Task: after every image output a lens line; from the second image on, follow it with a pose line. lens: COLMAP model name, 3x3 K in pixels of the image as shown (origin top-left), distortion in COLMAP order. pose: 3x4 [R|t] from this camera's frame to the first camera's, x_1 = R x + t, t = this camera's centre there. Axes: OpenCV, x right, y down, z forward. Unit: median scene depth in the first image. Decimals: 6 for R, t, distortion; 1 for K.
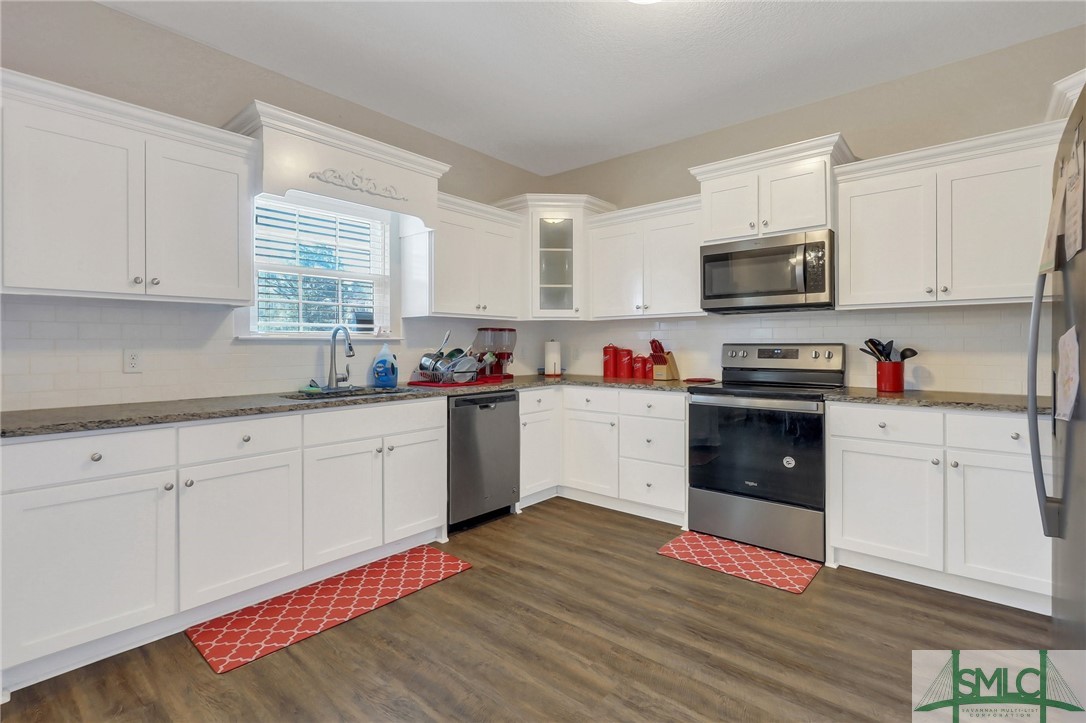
lens RADIAL K [[512.4, 0, 532.4], [0, 512.4, 344.4], [0, 0, 1]] dist [0.000009, 0.000381]
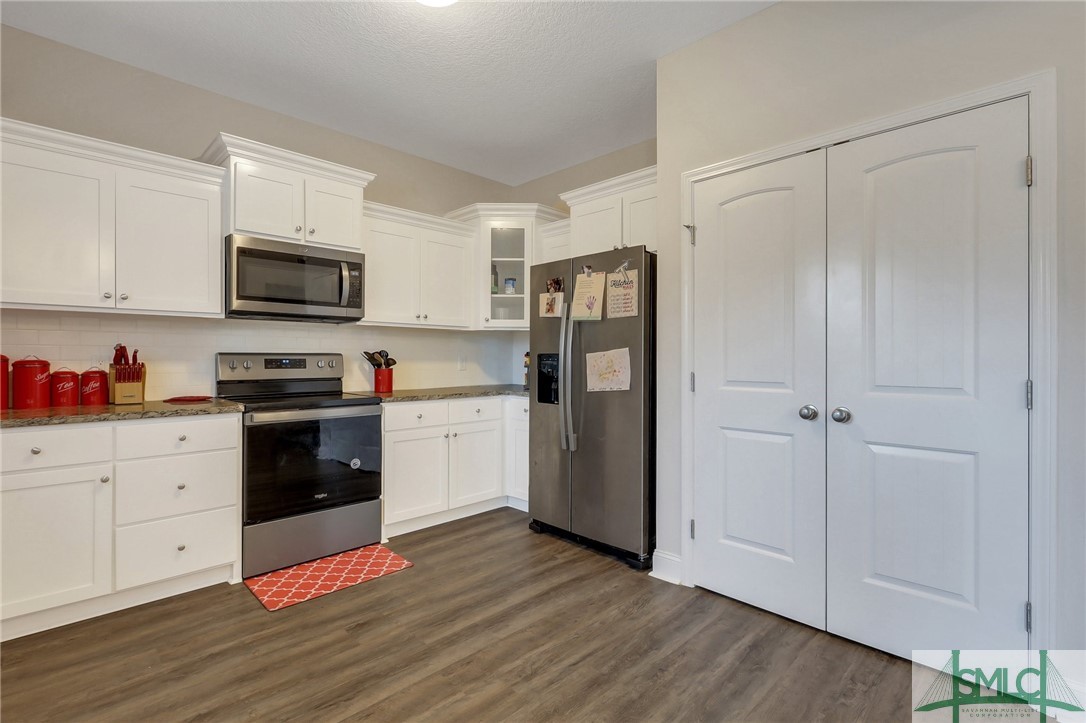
lens RADIAL K [[512.4, 0, 542.8], [0, 512.4, 357.0], [0, 0, 1]] dist [0.000009, 0.000381]
pose [[0.063885, 0.000272, 0.997957, -0.527152], [-0.007239, 0.999974, 0.000191, 0.002451], [-0.997931, -0.007237, 0.063885, 0.516325]]
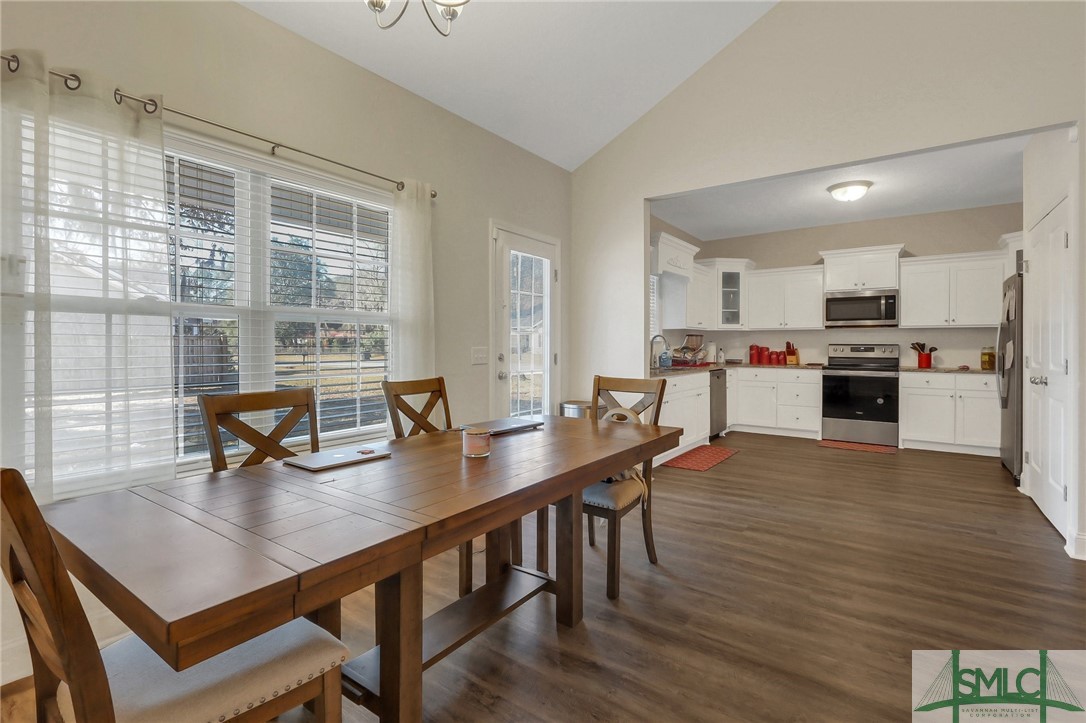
lens RADIAL K [[512.4, 0, 532.5], [0, 512.4, 348.7], [0, 0, 1]] dist [0.000009, 0.000381]
pose [[0.996263, 0.002453, 0.086338, -1.051230], [-0.003442, 0.999930, 0.011306, -0.002564], [-0.086304, -0.011561, 0.996202, -0.922412]]
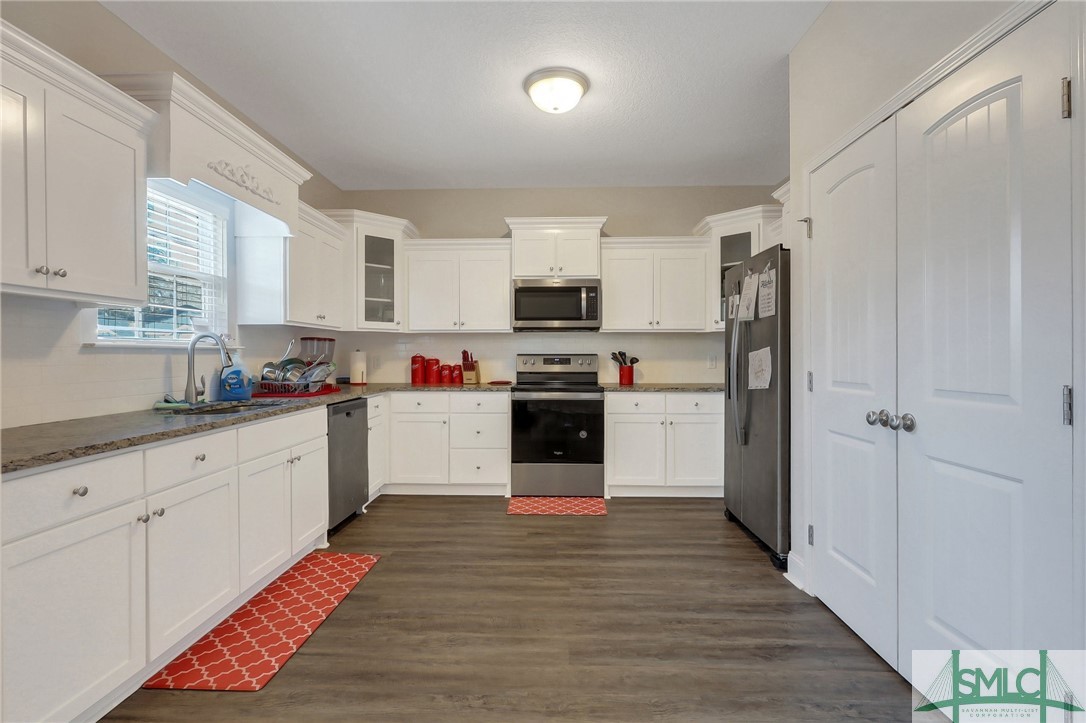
lens RADIAL K [[512.4, 0, 534.5], [0, 512.4, 357.3], [0, 0, 1]] dist [0.000009, 0.000381]
pose [[0.776009, -0.000855, 0.630721, -0.517275], [-0.002582, 0.999986, 0.004533, 0.001226], [-0.630716, -0.005146, 0.775996, -0.055288]]
